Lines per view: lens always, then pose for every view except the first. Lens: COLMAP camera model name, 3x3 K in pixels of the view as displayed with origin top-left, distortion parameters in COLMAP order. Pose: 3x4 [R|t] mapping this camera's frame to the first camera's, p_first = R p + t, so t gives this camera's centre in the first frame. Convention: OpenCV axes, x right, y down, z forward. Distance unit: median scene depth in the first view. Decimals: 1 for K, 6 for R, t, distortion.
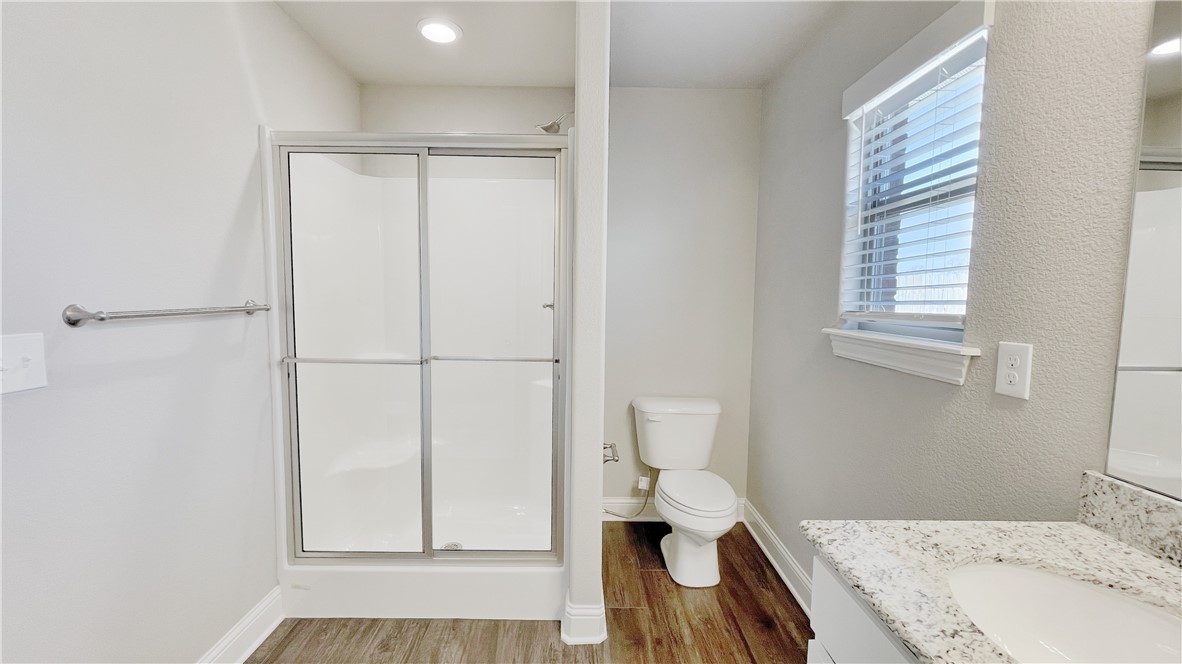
lens RADIAL K [[479.2, 0, 588.8], [0, 479.2, 331.9], [0, 0, 1]] dist [-0.002301, 0.001362]
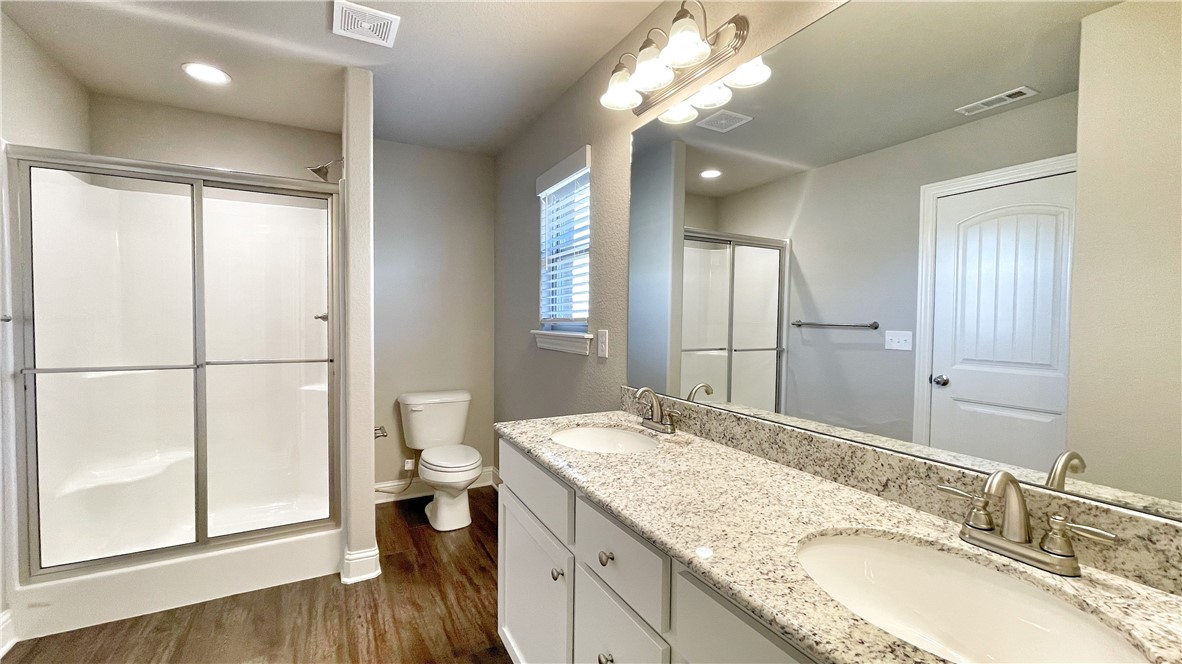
lens RADIAL K [[479.2, 0, 583.8], [0, 479.2, 334.5], [0, 0, 1]] dist [-0.002301, 0.001362]
pose [[0.893859, -0.019990, 0.447902, -0.038067], [0.035895, 0.998989, -0.027049, 0.050198], [-0.446908, 0.040255, 0.893674, -0.402531]]
